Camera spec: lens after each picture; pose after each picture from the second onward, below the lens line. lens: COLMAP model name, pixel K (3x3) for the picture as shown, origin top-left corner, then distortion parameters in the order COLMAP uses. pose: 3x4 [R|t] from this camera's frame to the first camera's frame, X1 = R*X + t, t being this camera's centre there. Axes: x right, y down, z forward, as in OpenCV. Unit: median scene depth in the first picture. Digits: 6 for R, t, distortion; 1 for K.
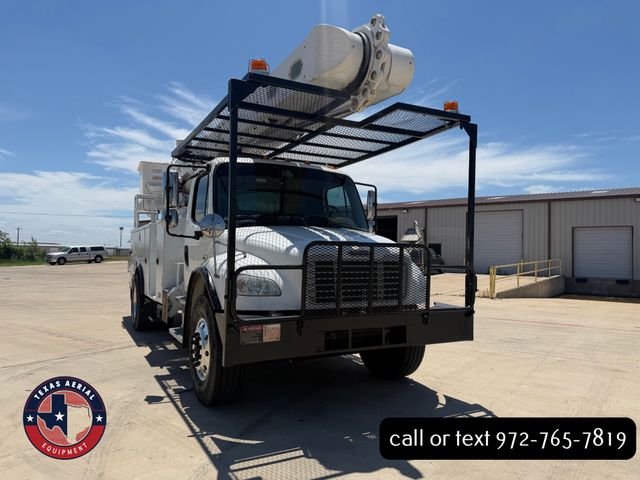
lens RADIAL K [[445.4, 0, 321.2], [0, 445.4, 236.6], [0, 0, 1]] dist [0.105007, -0.157925]
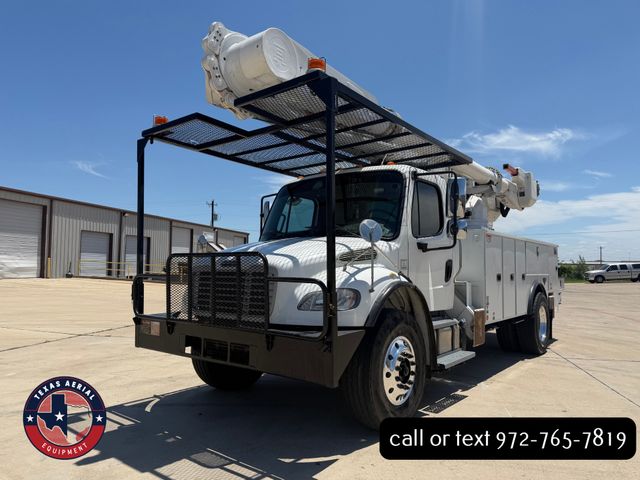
lens RADIAL K [[448.8, 0, 322.1], [0, 448.8, 241.2], [0, 0, 1]] dist [0.050800, -0.065805]
pose [[0.407704, -0.062643, -0.910963, 0.977887], [0.034554, 0.997988, -0.053162, 0.043366], [0.912460, -0.009803, 0.409048, 0.714365]]
